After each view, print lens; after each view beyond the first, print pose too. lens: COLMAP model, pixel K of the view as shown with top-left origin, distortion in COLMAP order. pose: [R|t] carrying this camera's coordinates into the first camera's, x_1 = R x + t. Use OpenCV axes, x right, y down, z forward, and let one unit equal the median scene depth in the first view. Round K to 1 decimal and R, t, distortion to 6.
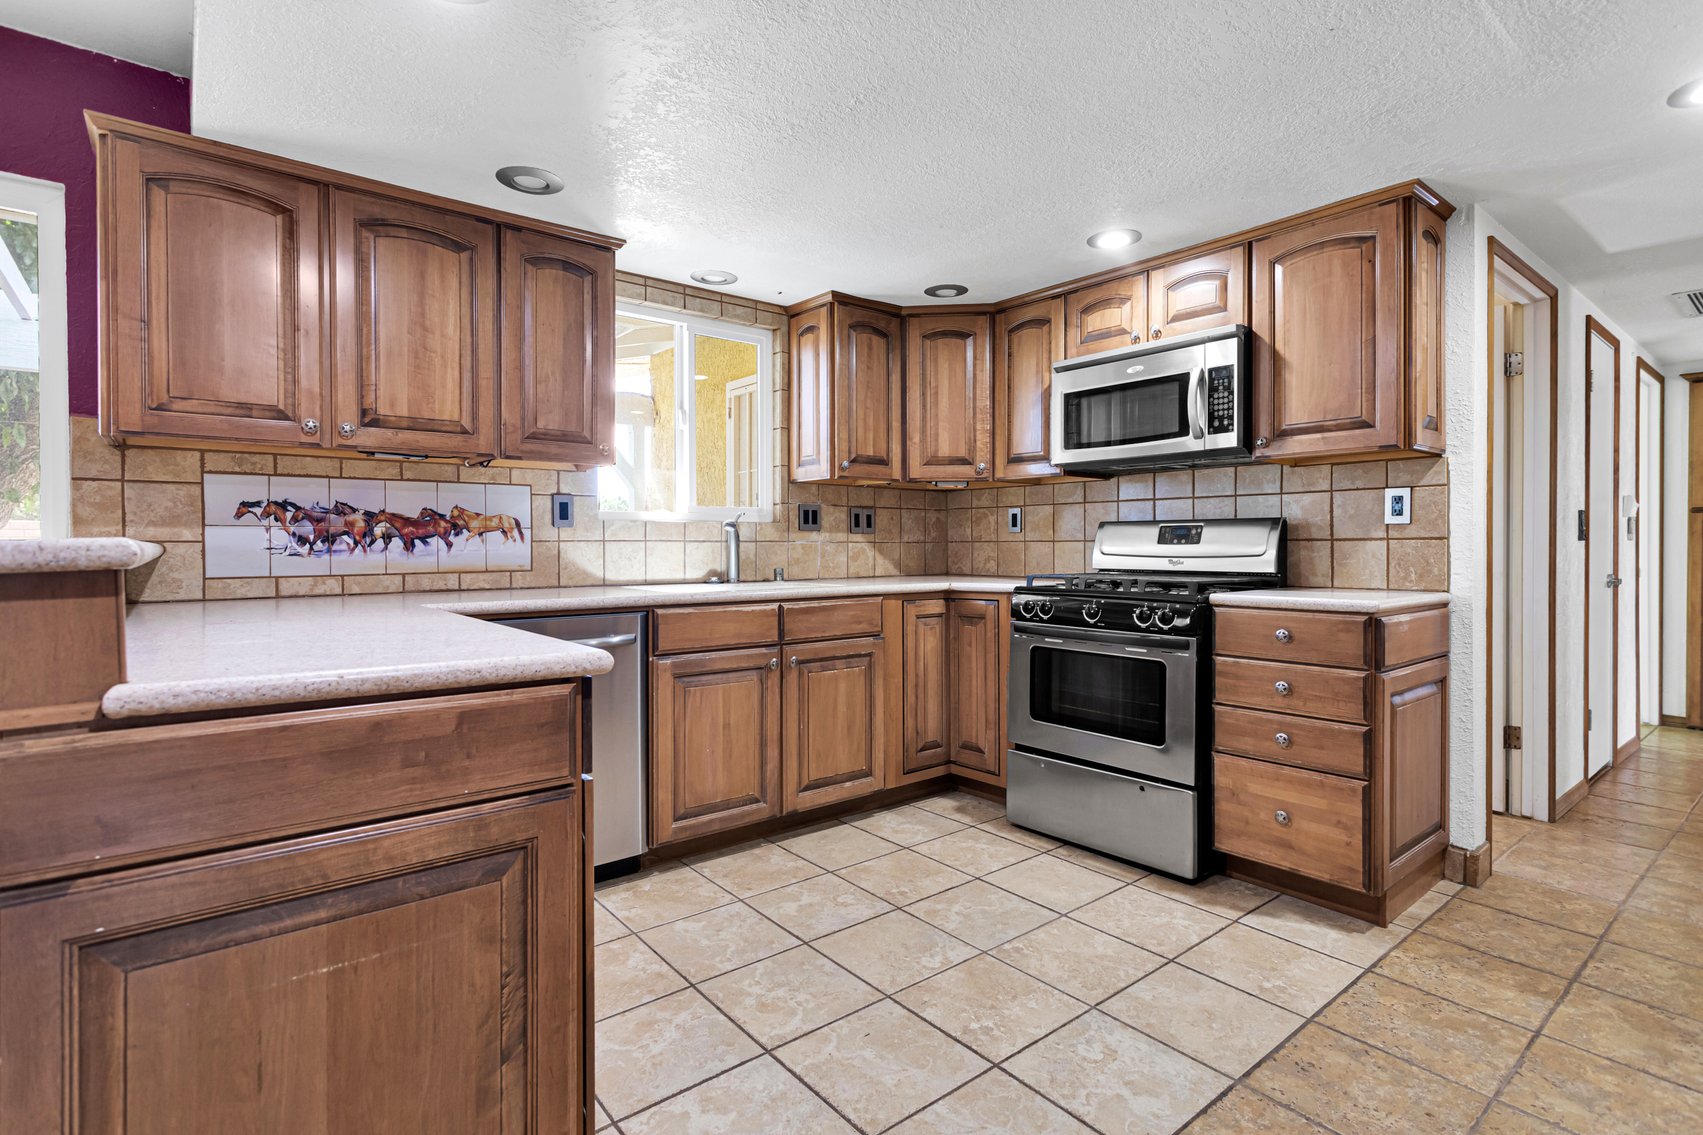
lens RADIAL K [[818.4, 0, 850.8], [0, 818.4, 550.0], [0, 0, 1]] dist [0.004387, -0.000171]
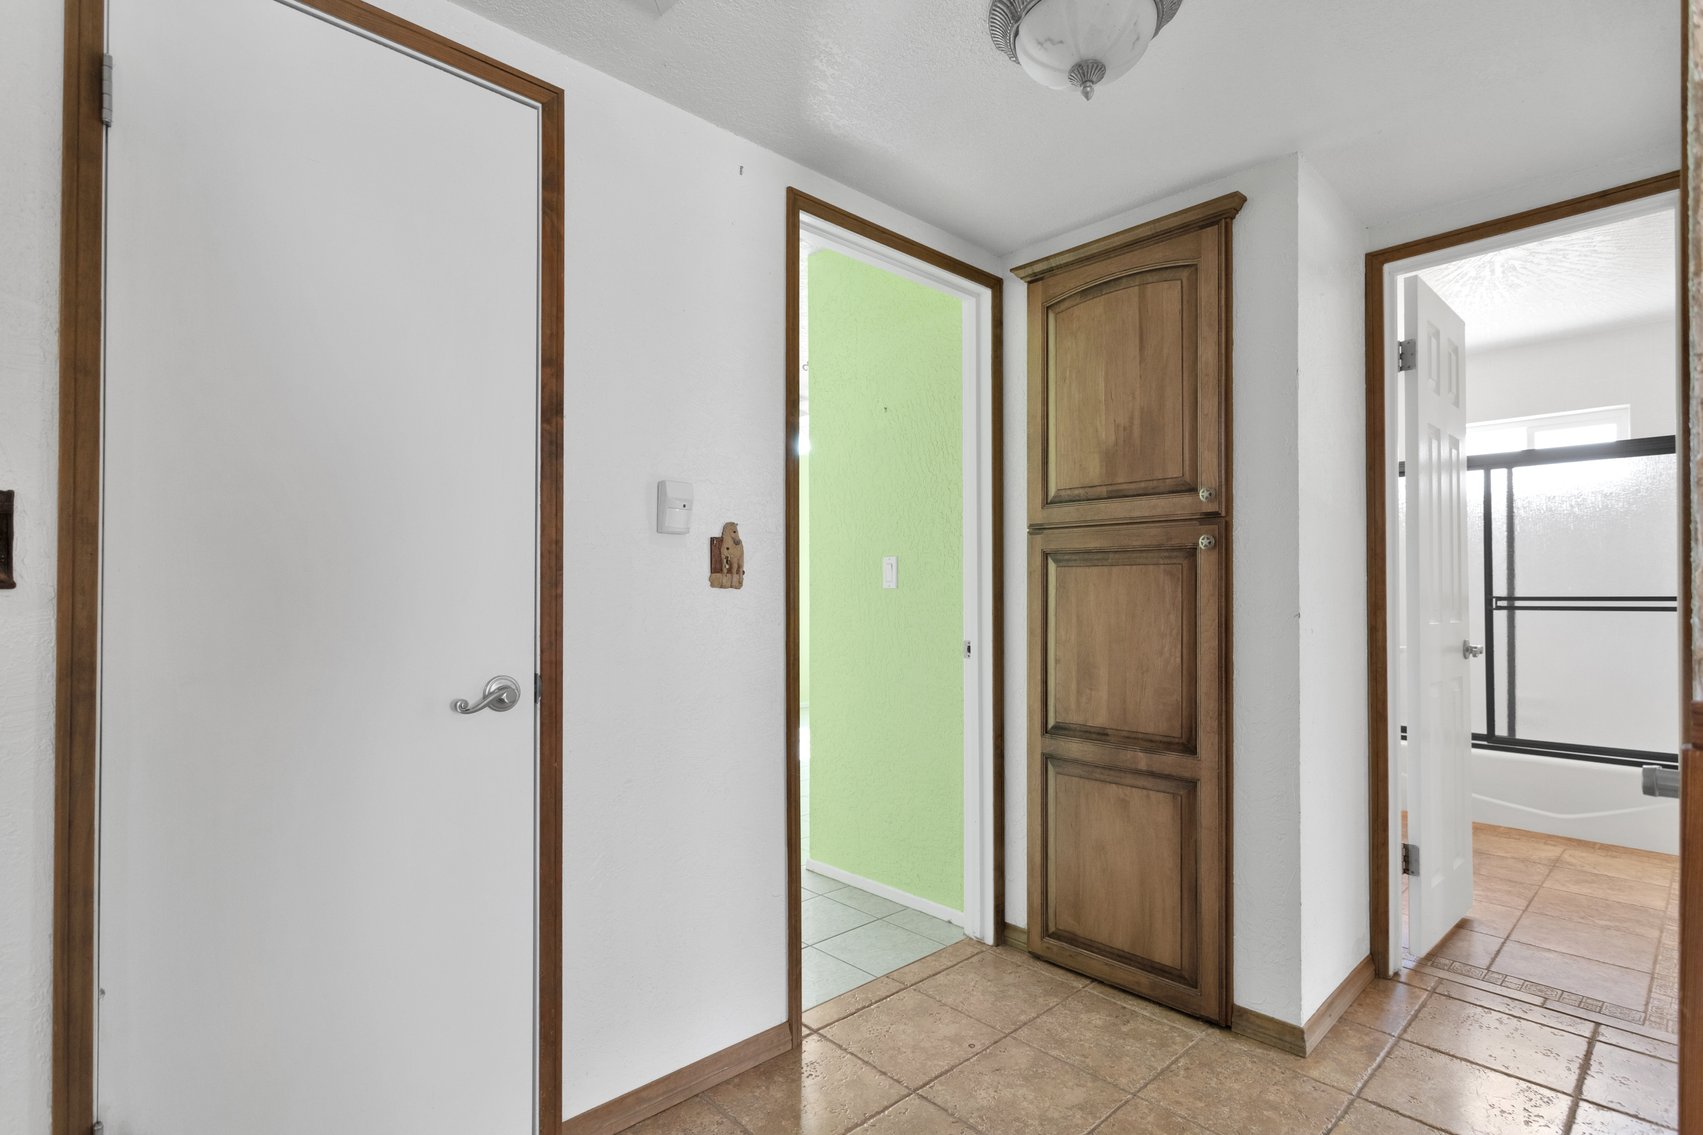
lens RADIAL K [[796.0, 0, 867.7], [0, 796.0, 575.5], [0, 0, 1]] dist [0.000119, 0.000088]
pose [[0.993266, 0.000394, 0.115855, 1.525816], [0.001724, 0.999833, -0.018181, -0.018519], [-0.115843, 0.018259, 0.993100, 0.912592]]
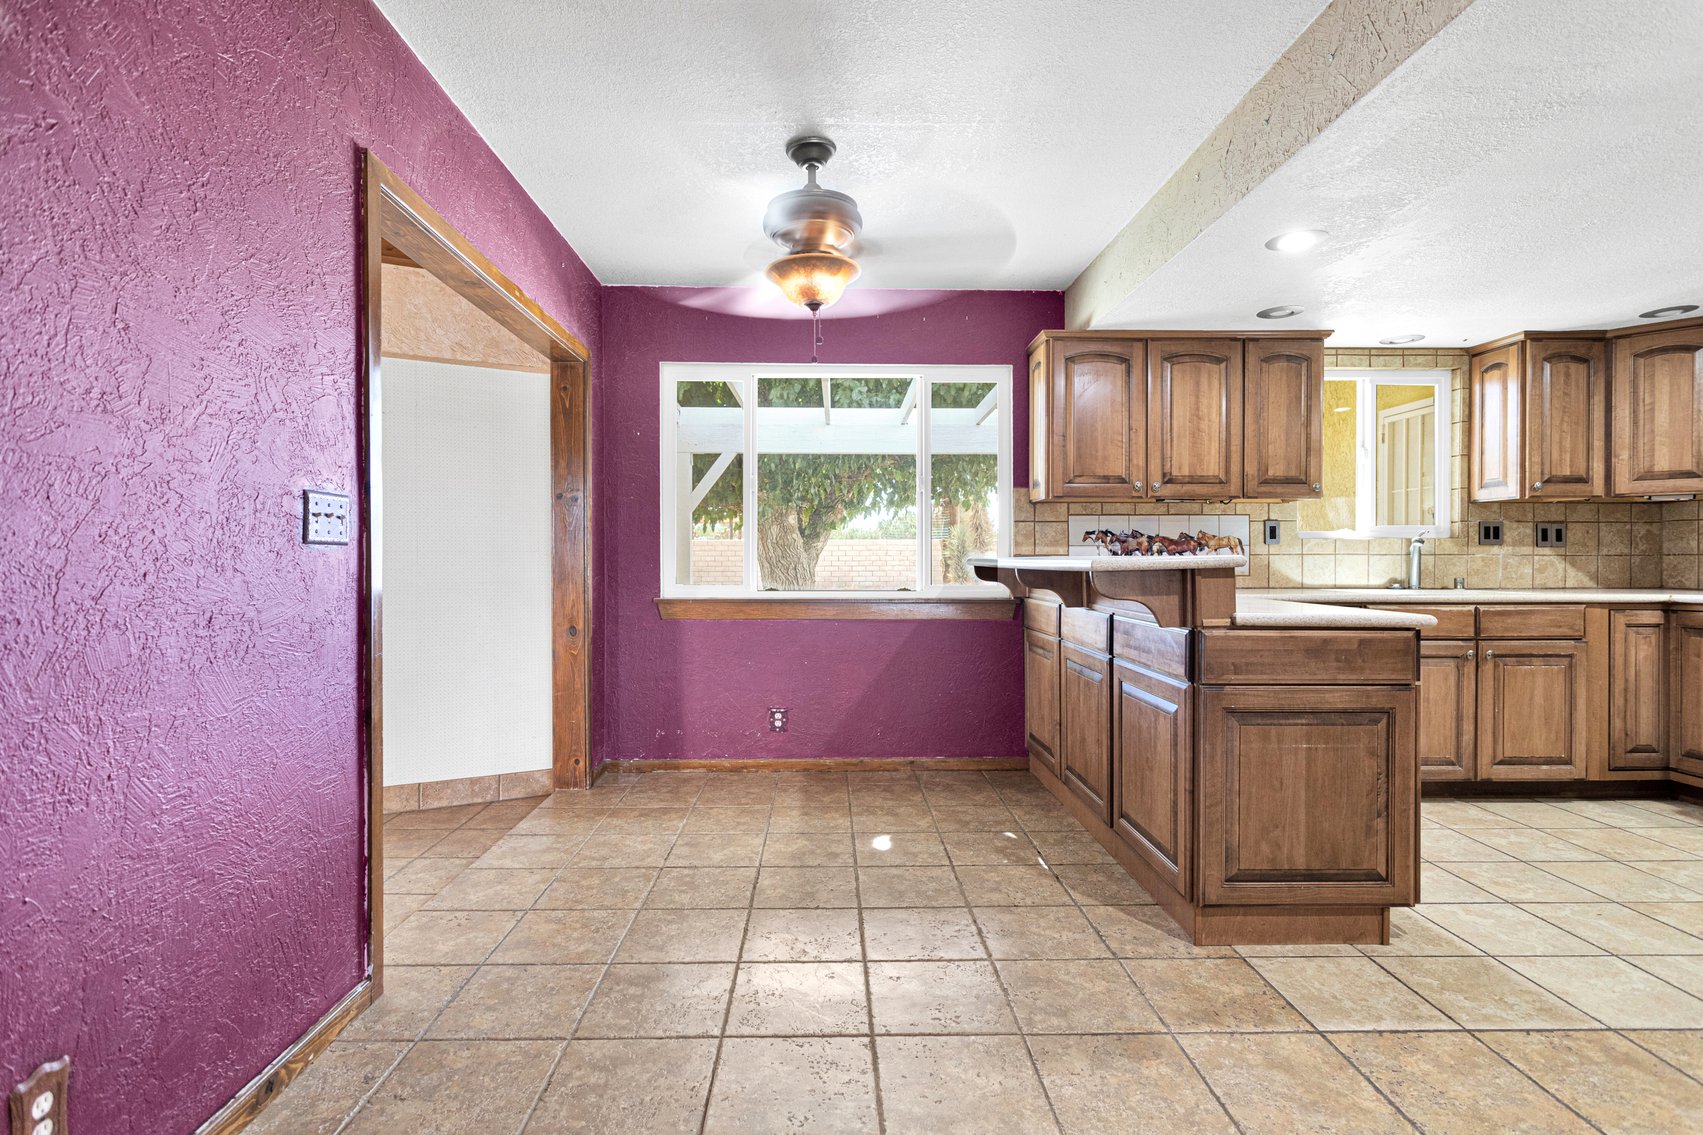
lens RADIAL K [[807.3, 0, 851.0], [0, 807.3, 563.5], [0, 0, 1]] dist [0.004548, -0.000073]
pose [[0.796623, 0.007058, -0.604436, -0.103245], [-0.005465, 0.999975, 0.004475, 0.002037], [0.604452, -0.000262, 0.796641, -0.537581]]
